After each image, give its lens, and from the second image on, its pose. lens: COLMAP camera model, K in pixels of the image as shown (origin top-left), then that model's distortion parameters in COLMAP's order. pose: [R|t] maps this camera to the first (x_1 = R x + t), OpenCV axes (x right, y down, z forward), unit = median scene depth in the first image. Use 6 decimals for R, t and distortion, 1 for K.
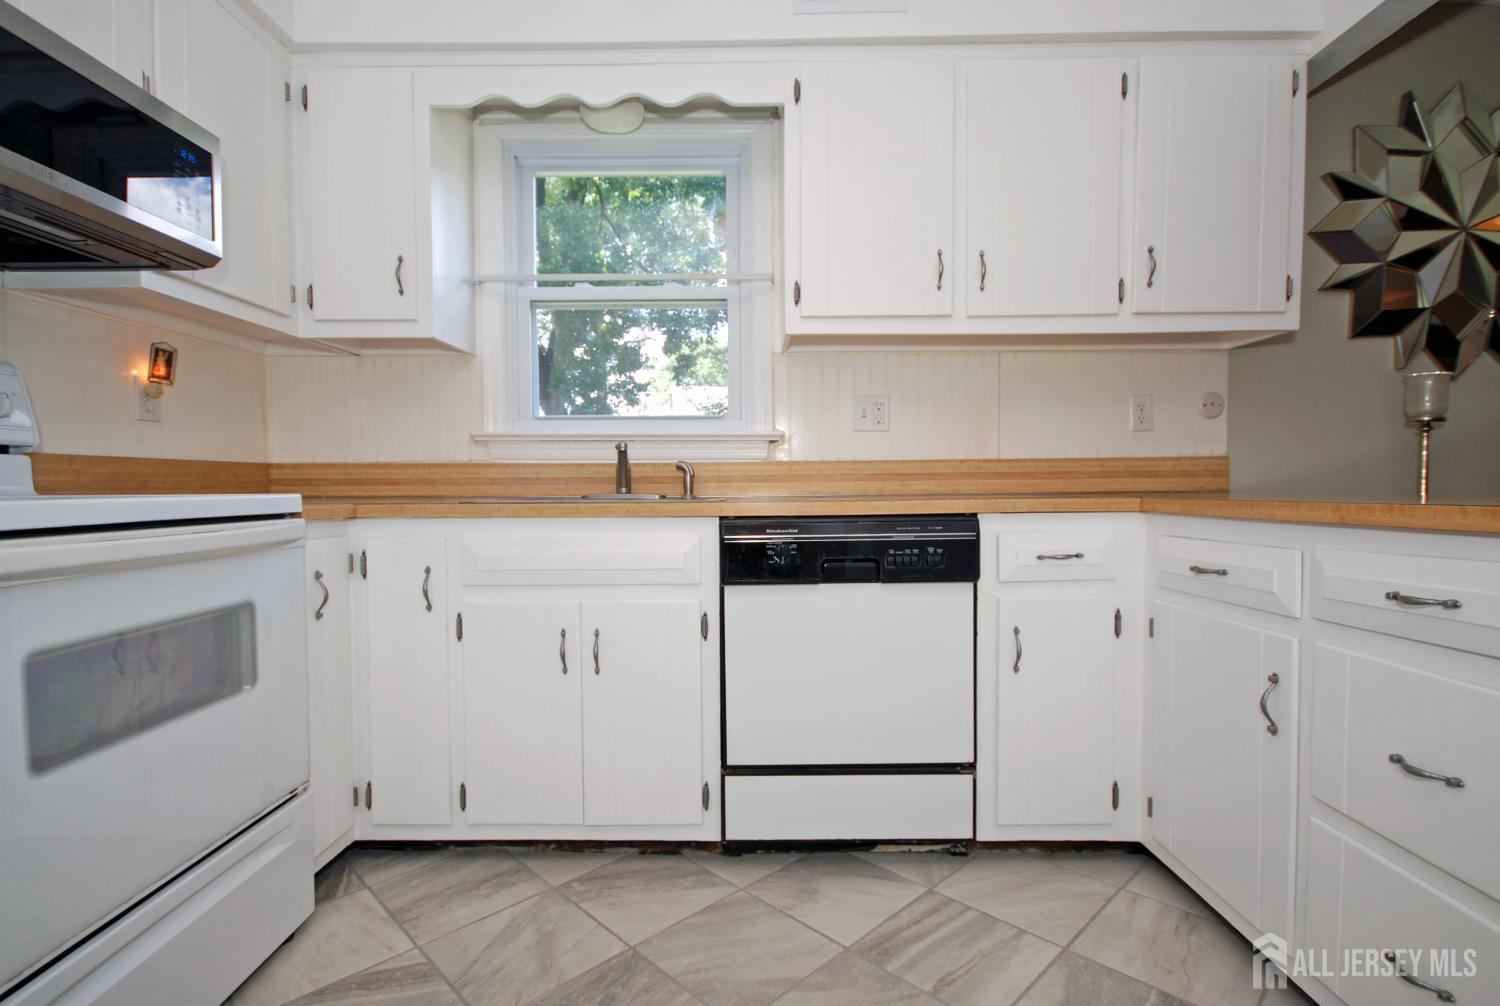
lens RADIAL K [[758.9, 0, 743.4], [0, 758.9, 503.6], [0, 0, 1]] dist [-0.002373, 0.000363]
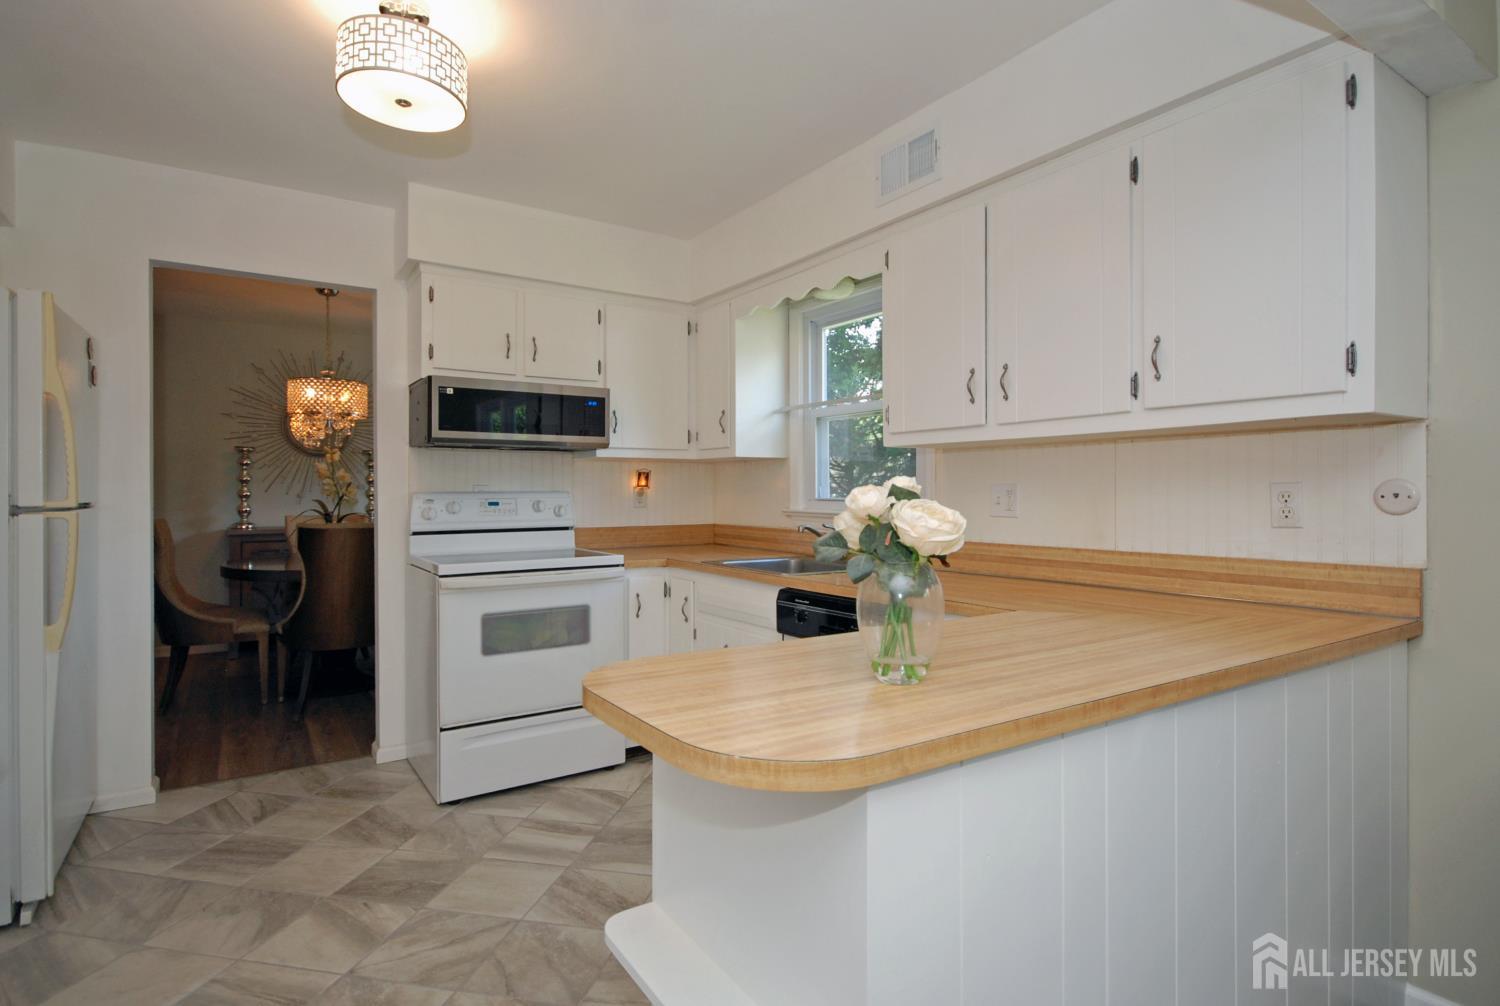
lens RADIAL K [[758.9, 0, 750.0], [0, 758.9, 494.6], [0, 0, 1]] dist [-0.002373, 0.000363]
pose [[0.567868, 0.008379, -0.823077, 0.867514], [-0.020194, 0.999789, -0.003754, -0.117343], [0.822872, 0.018753, 0.567917, 0.076297]]
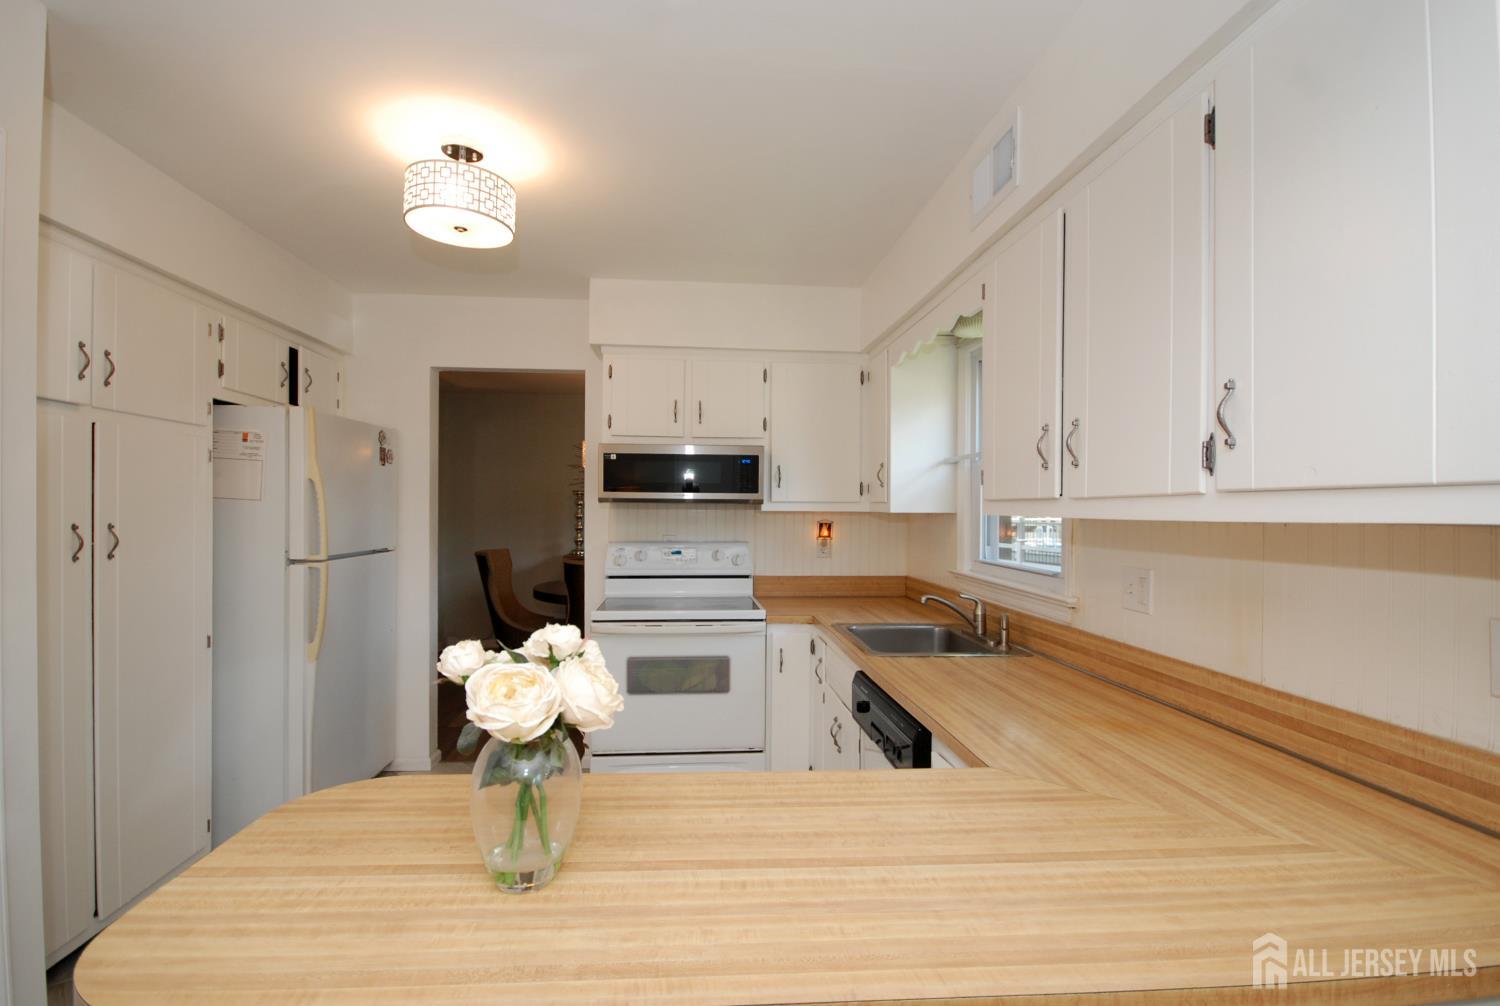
lens RADIAL K [[702.2, 0, 751.0], [0, 702.2, 514.8], [0, 0, 1]] dist [-0.003674, -0.002198]
pose [[0.103884, 0.014059, -0.994490, 0.890960], [-0.032296, 0.999420, 0.010755, -0.197587], [0.994065, 0.031001, 0.104278, 0.502194]]
